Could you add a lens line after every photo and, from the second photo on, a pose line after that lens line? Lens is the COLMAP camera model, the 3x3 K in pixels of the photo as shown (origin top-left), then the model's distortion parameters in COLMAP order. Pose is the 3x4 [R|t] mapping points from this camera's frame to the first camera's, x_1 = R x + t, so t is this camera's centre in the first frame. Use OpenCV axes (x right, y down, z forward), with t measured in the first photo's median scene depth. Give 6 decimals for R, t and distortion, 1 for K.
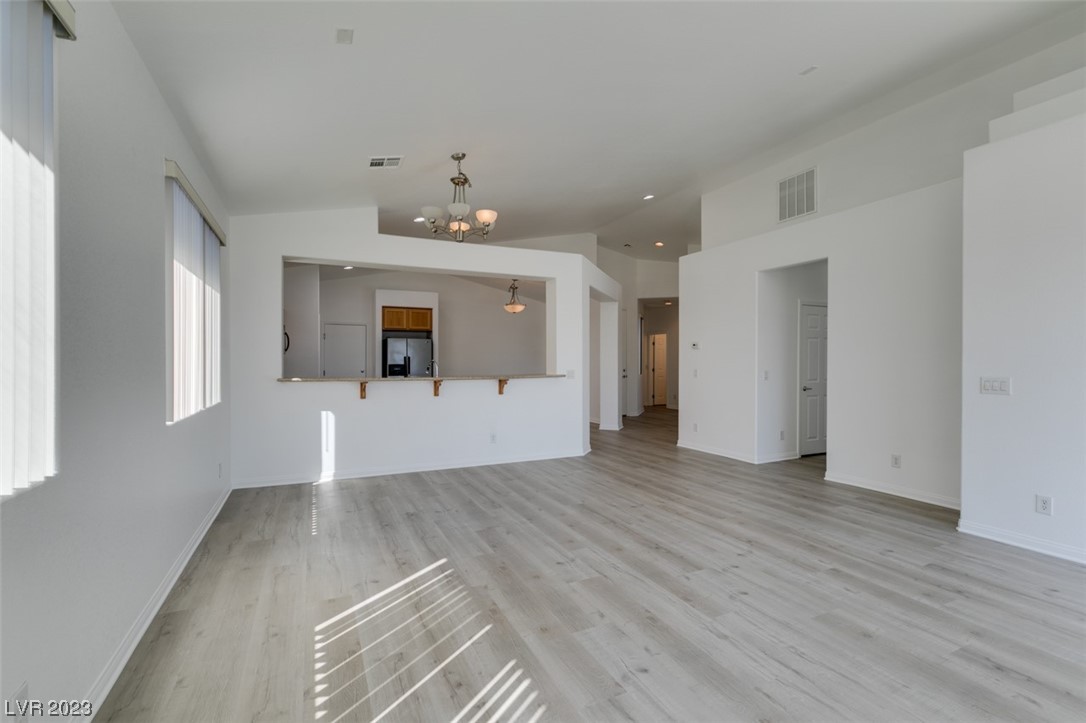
lens RADIAL K [[485.9, 0, 545.9], [0, 485.9, 360.9], [0, 0, 1]] dist [0.009518, -0.001629]
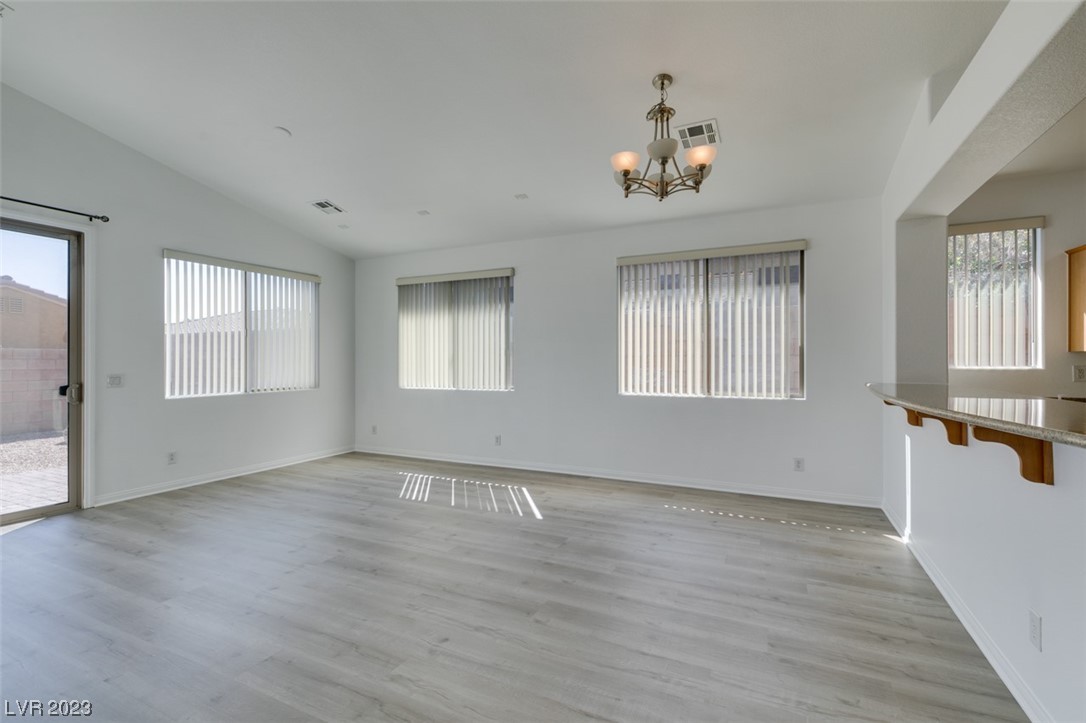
lens RADIAL K [[485.9, 0, 541.1], [0, 485.9, 361.5], [0, 0, 1]] dist [0.009518, -0.001629]
pose [[-0.786575, 0.000631, -0.617495, 0.562980], [0.001867, 0.999997, -0.001357, 0.002159], [0.617492, -0.002220, -0.786574, 1.972876]]
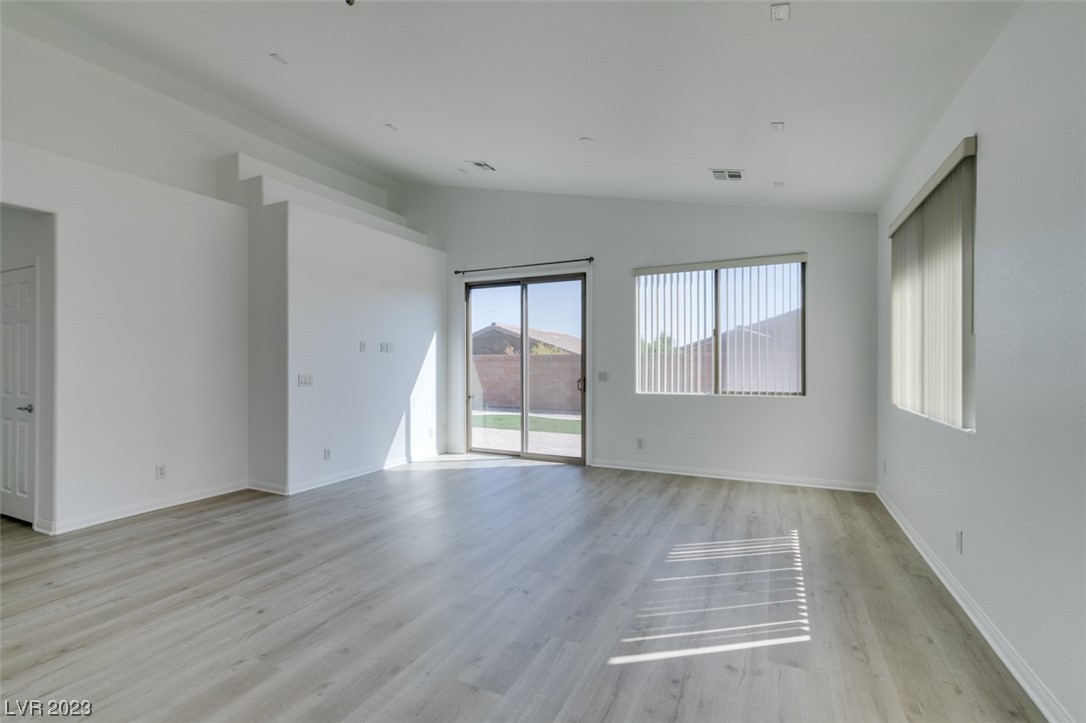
lens RADIAL K [[485.9, 0, 540.5], [0, 485.9, 362.0], [0, 0, 1]] dist [0.009518, -0.001629]
pose [[-0.622489, 0.001444, 0.782627, -0.653627], [-0.000240, 0.999998, -0.002036, 0.000917], [-0.782628, -0.001456, -0.622488, 1.474124]]
